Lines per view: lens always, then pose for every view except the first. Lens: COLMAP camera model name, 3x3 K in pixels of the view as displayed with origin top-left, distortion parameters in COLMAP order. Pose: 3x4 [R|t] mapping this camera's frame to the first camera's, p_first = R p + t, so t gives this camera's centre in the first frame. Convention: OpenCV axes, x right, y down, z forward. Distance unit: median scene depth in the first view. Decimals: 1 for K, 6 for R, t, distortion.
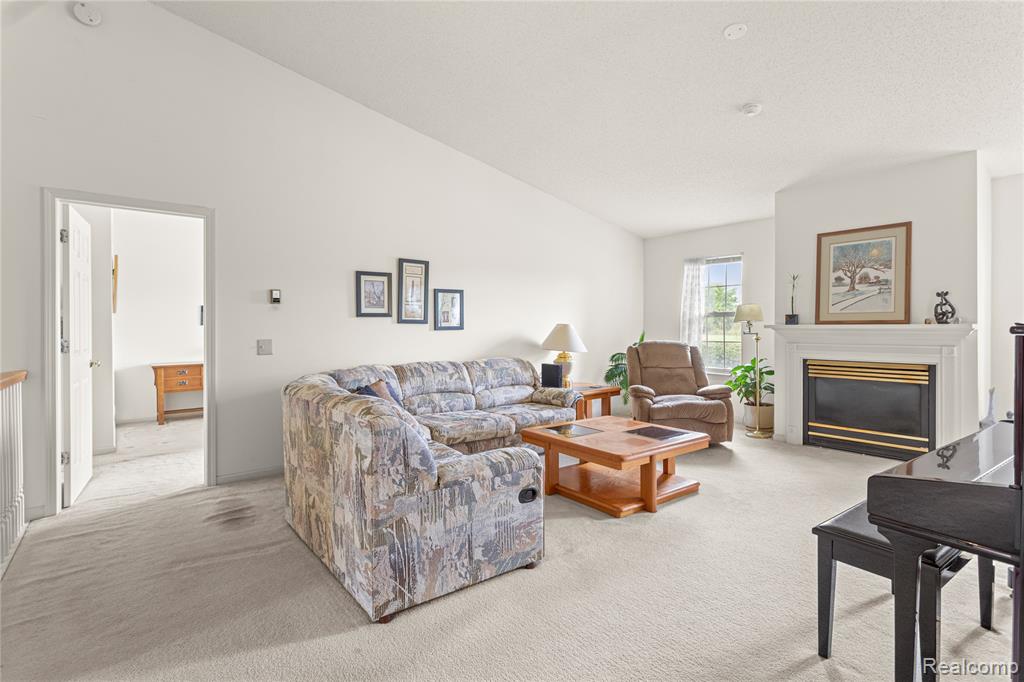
lens RADIAL K [[482.3, 0, 510.2], [0, 482.3, 330.9], [0, 0, 1]] dist [-0.001042, 0.003375]
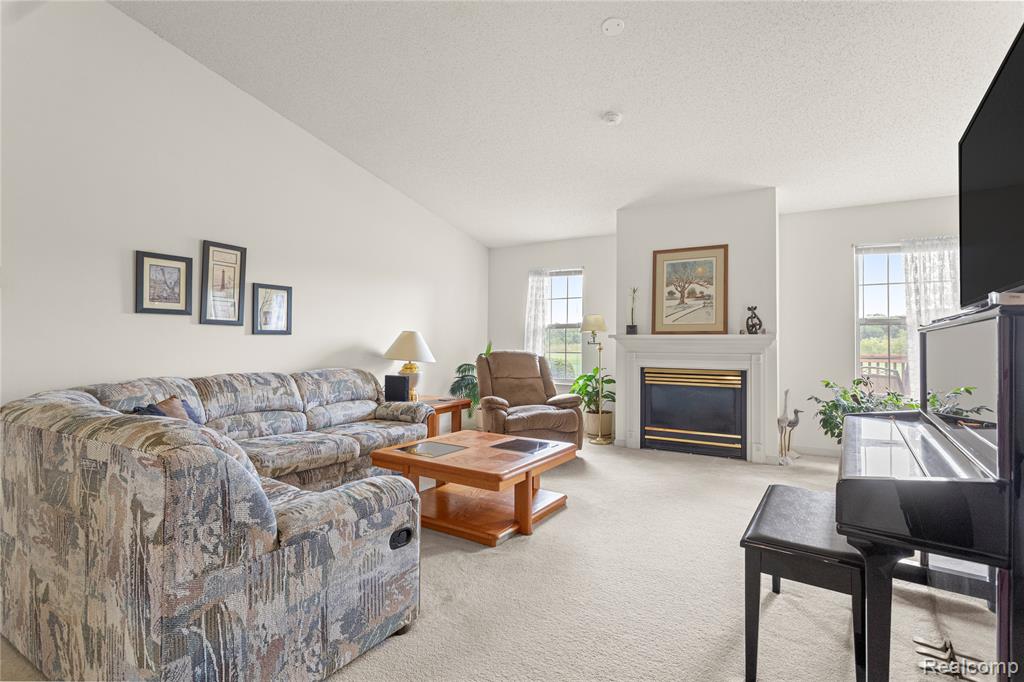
lens RADIAL K [[482.3, 0, 507.7], [0, 482.3, 336.0], [0, 0, 1]] dist [-0.001042, 0.003375]
pose [[0.938316, 0.016151, 0.345402, -0.038593], [-0.008154, 0.999664, -0.024594, 0.019306], [-0.345683, 0.020260, 0.938133, 0.111894]]
